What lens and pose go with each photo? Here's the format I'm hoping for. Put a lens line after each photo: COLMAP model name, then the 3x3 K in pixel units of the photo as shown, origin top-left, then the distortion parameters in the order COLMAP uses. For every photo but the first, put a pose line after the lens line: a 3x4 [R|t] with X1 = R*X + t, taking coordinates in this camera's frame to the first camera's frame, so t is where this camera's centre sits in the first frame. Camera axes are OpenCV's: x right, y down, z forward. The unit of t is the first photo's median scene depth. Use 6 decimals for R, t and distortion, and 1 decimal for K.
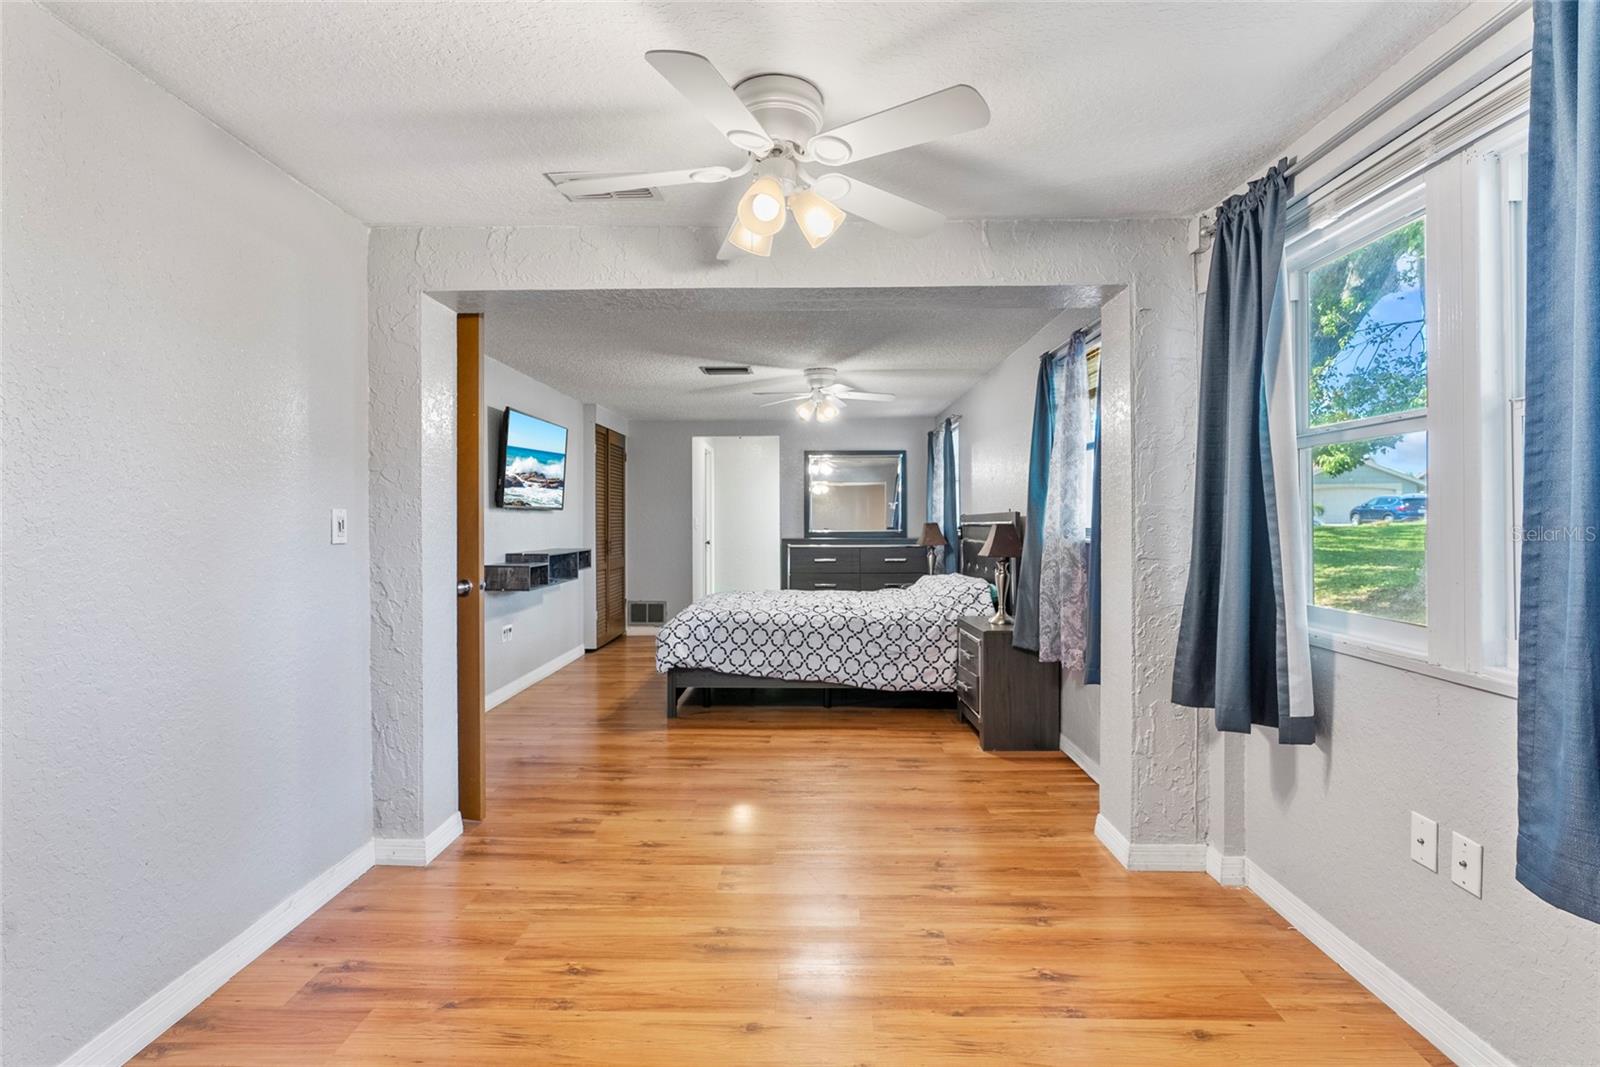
lens RADIAL K [[733.0, 0, 801.1], [0, 733.0, 544.4], [0, 0, 1]] dist [-0.011799, 0.005464]
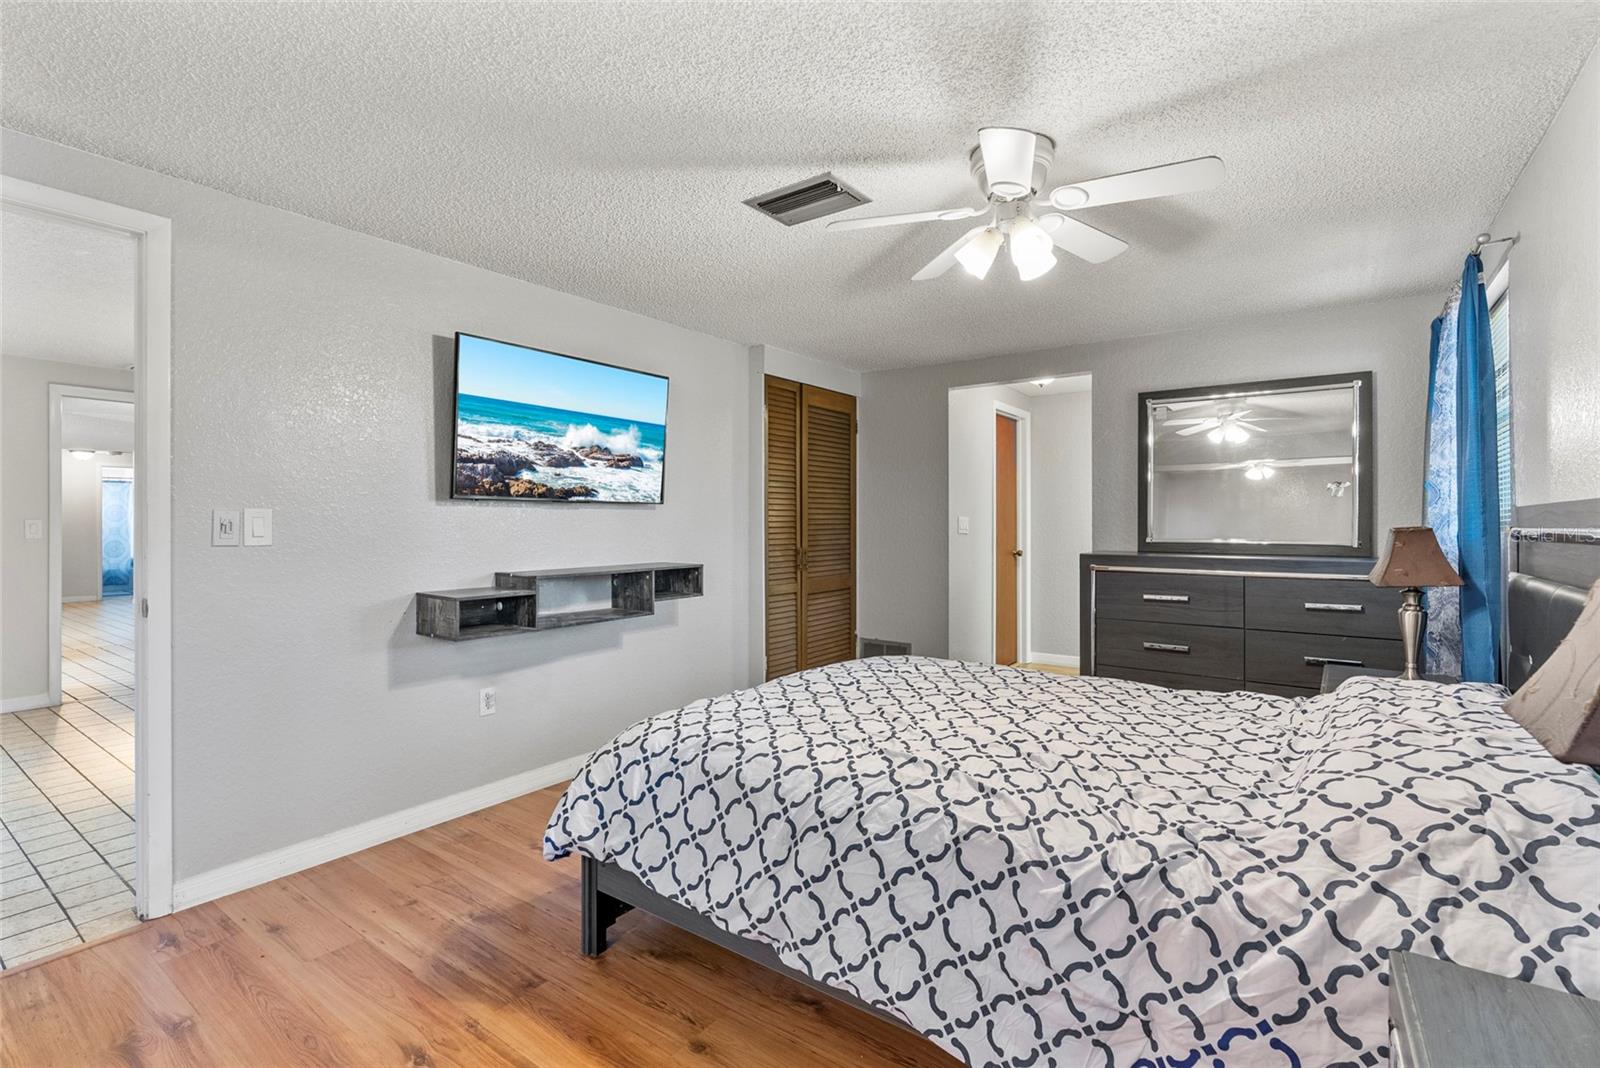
lens RADIAL K [[733.0, 0, 801.1], [0, 733.0, 544.9], [0, 0, 1]] dist [-0.011799, 0.005464]
pose [[0.824358, 0.021189, -0.565672, 0.174474], [-0.021354, 0.999752, 0.006330, -0.022016], [0.565666, 0.006862, 0.824606, 0.661775]]
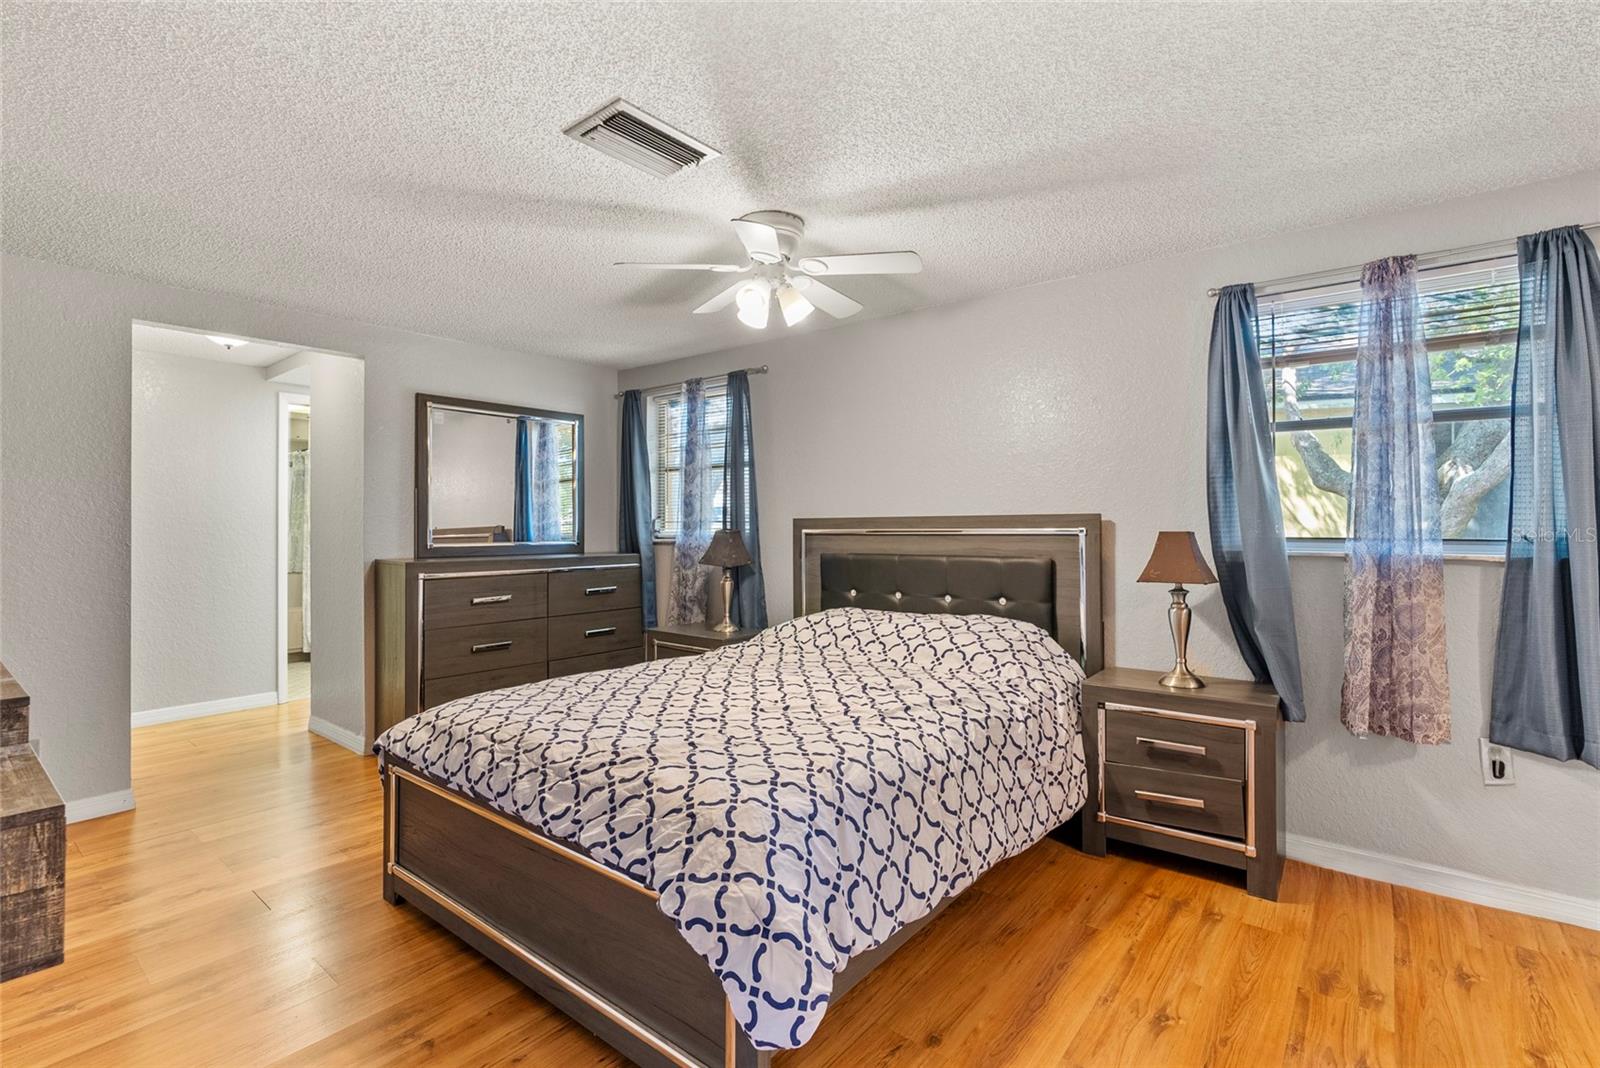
lens RADIAL K [[733.0, 0, 801.1], [0, 733.0, 544.9], [0, 0, 1]] dist [-0.011799, 0.005464]
pose [[0.619383, -0.006265, 0.785064, -0.368379], [0.027612, 0.999523, -0.013808, -0.007515], [-0.784603, 0.030230, 0.619261, 0.756790]]
